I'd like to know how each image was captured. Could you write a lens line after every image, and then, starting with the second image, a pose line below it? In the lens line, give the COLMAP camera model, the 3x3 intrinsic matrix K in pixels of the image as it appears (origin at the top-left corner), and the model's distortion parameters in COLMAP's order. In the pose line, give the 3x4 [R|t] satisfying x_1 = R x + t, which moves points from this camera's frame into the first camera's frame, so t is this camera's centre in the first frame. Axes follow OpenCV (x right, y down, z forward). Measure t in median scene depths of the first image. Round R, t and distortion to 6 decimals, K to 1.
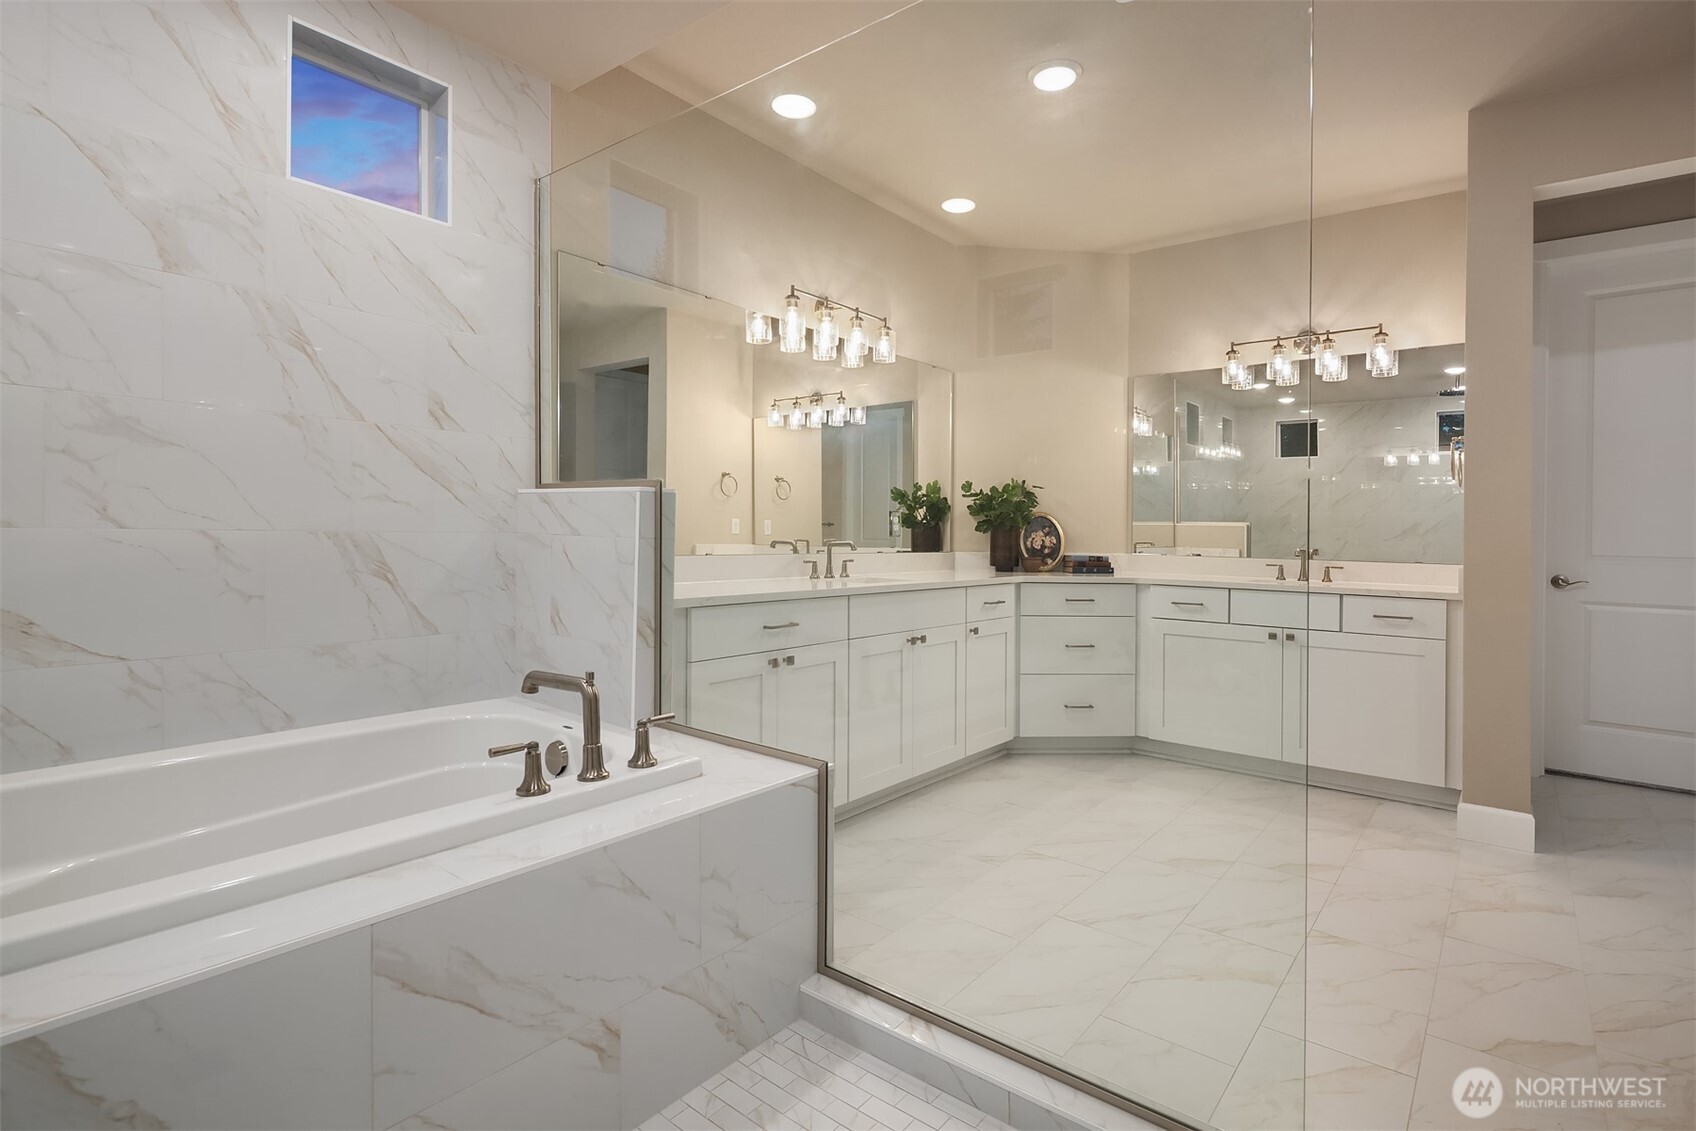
lens RADIAL K [[827.0, 0, 831.0], [0, 827.0, 535.3], [0, 0, 1]] dist [0.003571, -0.002806]
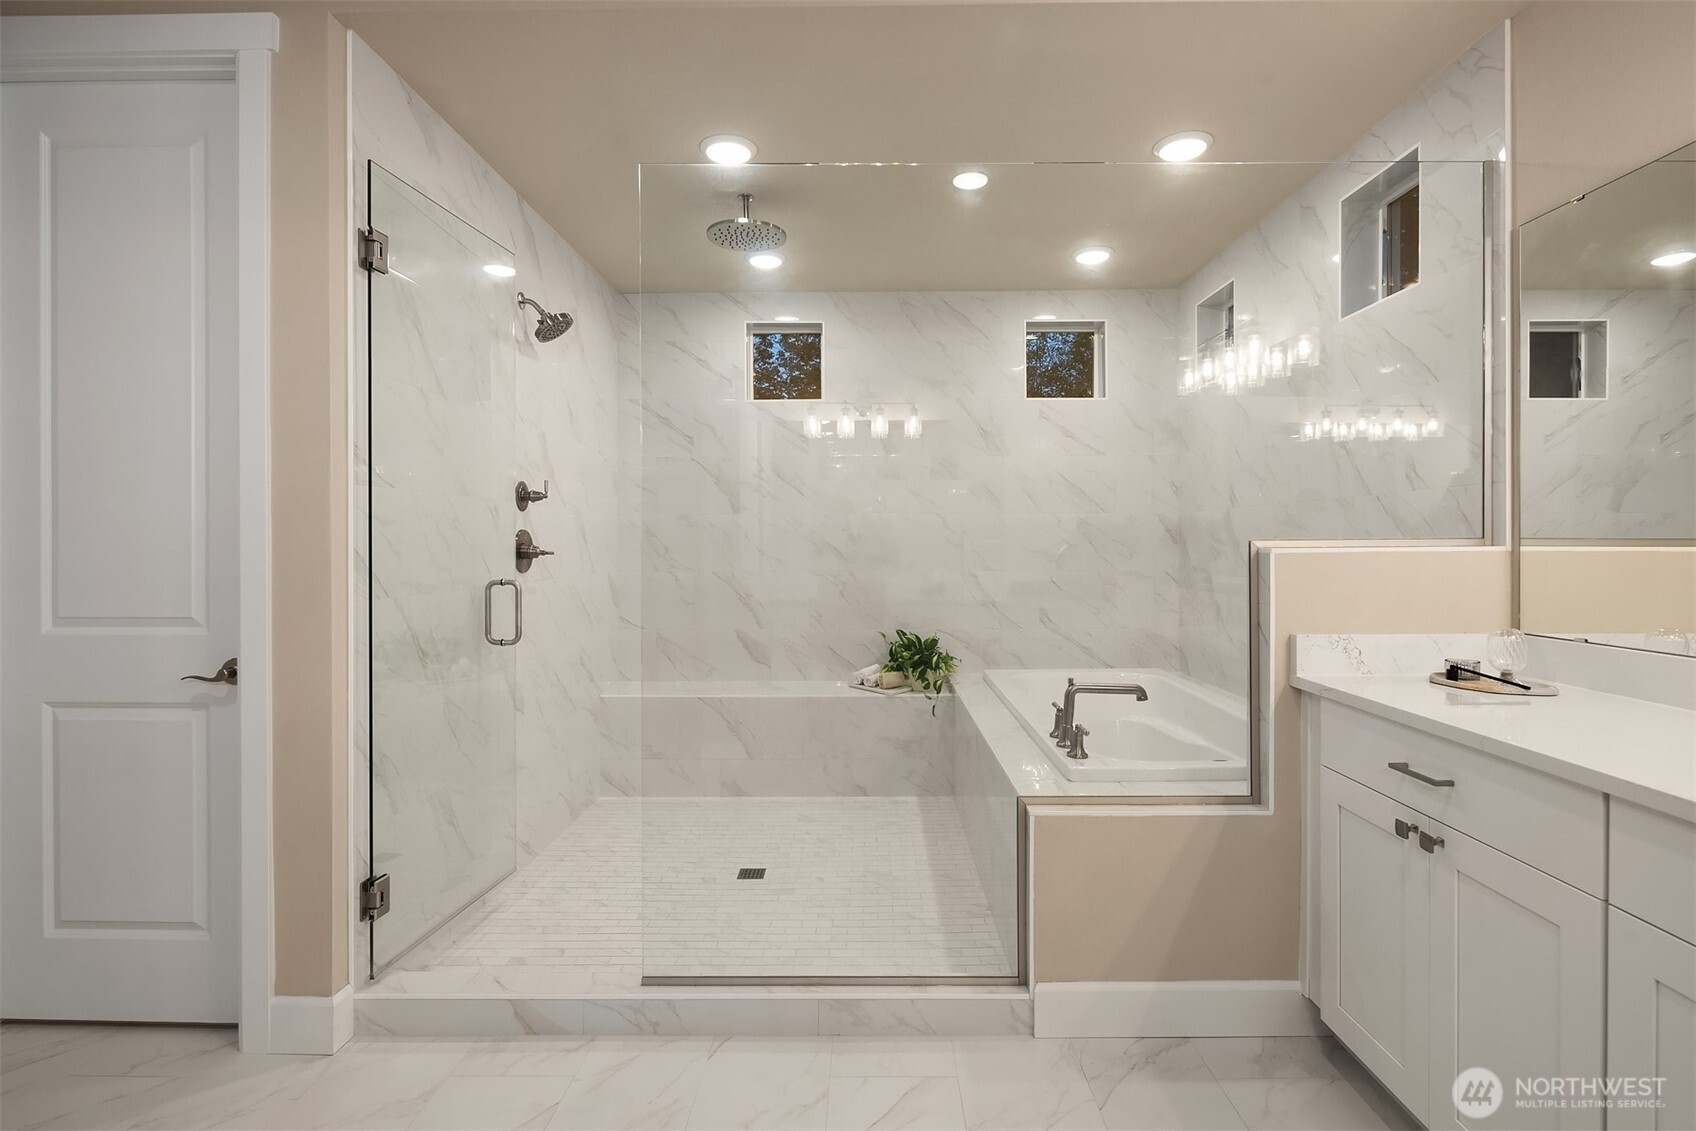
lens RADIAL K [[781.5, 0, 843.6], [0, 781.5, 549.6], [0, 0, 1]] dist [-0.002905, 0.000104]
pose [[-0.785981, -0.012680, -0.618121, 0.435954], [-0.012535, 0.999911, -0.004574, -0.027958], [0.618124, 0.004153, -0.786069, 0.872269]]
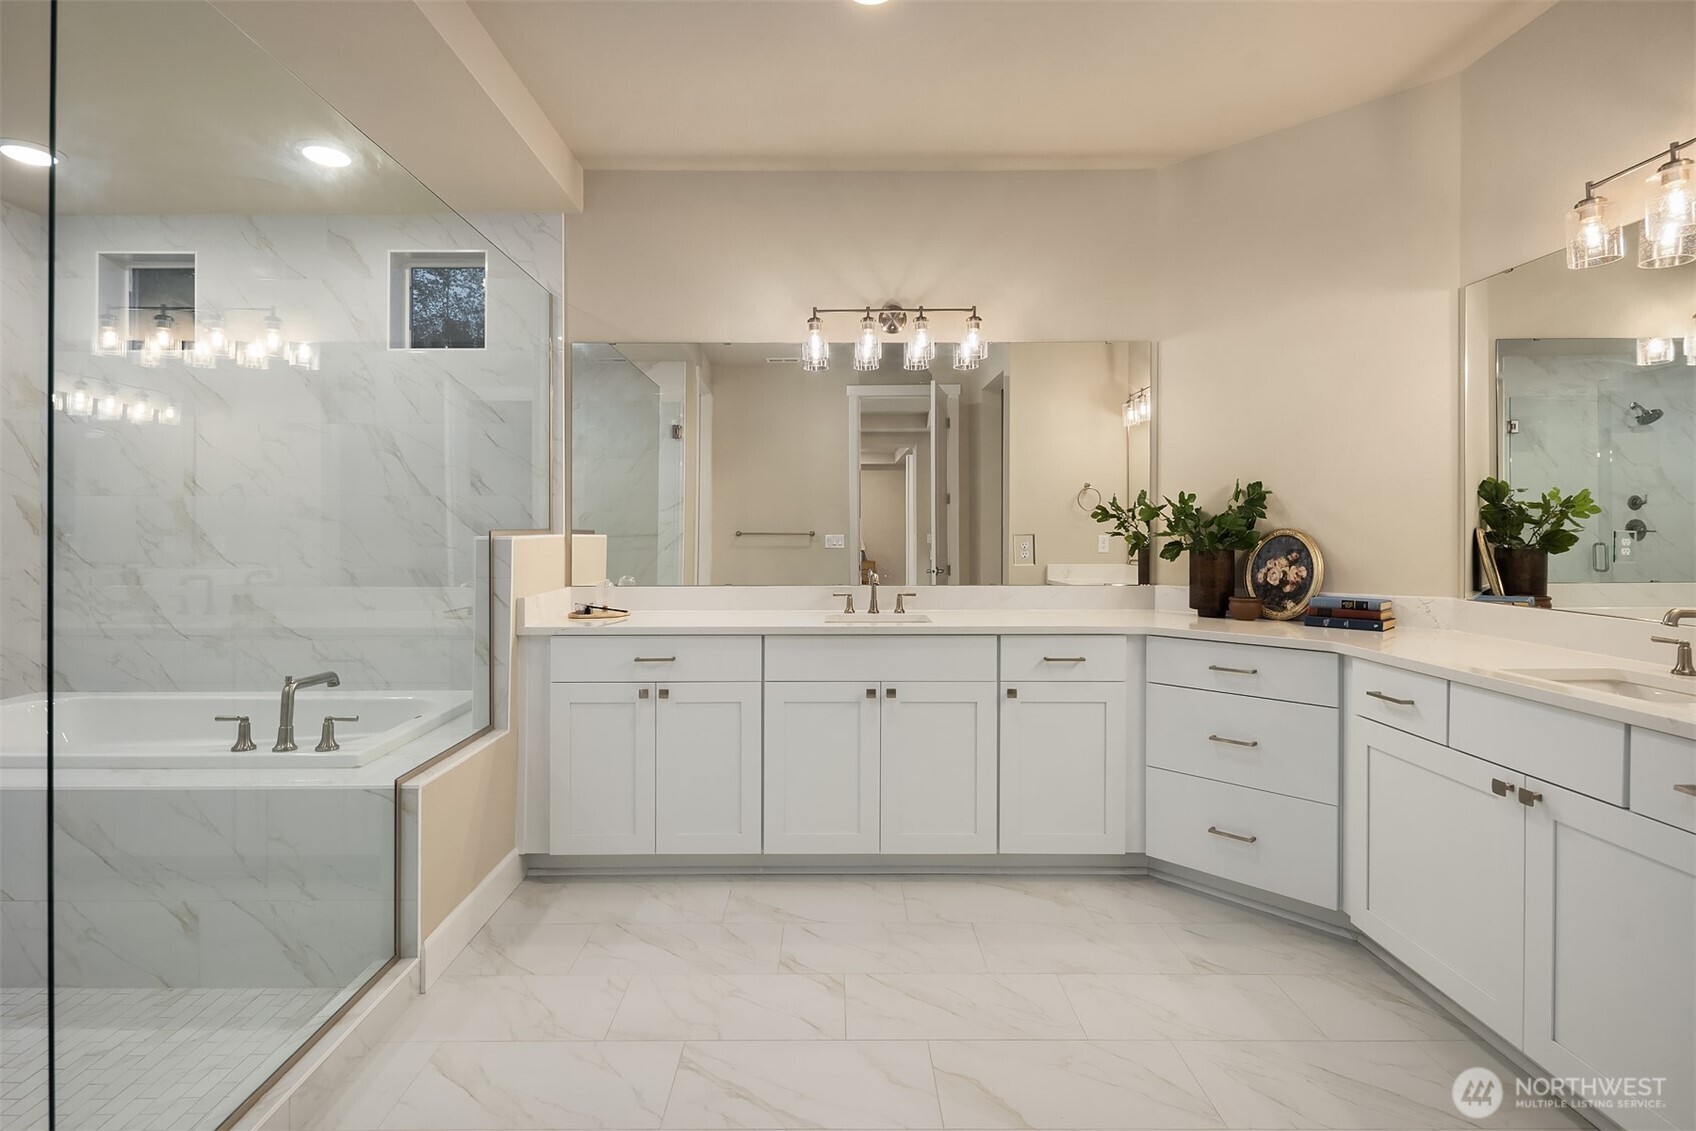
lens RADIAL K [[827.0, 0, 851.5], [0, 827.0, 533.3], [0, 0, 1]] dist [0.003571, -0.002806]
pose [[0.628378, -0.015407, -0.777756, 0.676608], [0.011381, 0.999879, -0.010613, -0.026485], [0.777825, -0.002182, 0.628477, 0.398471]]
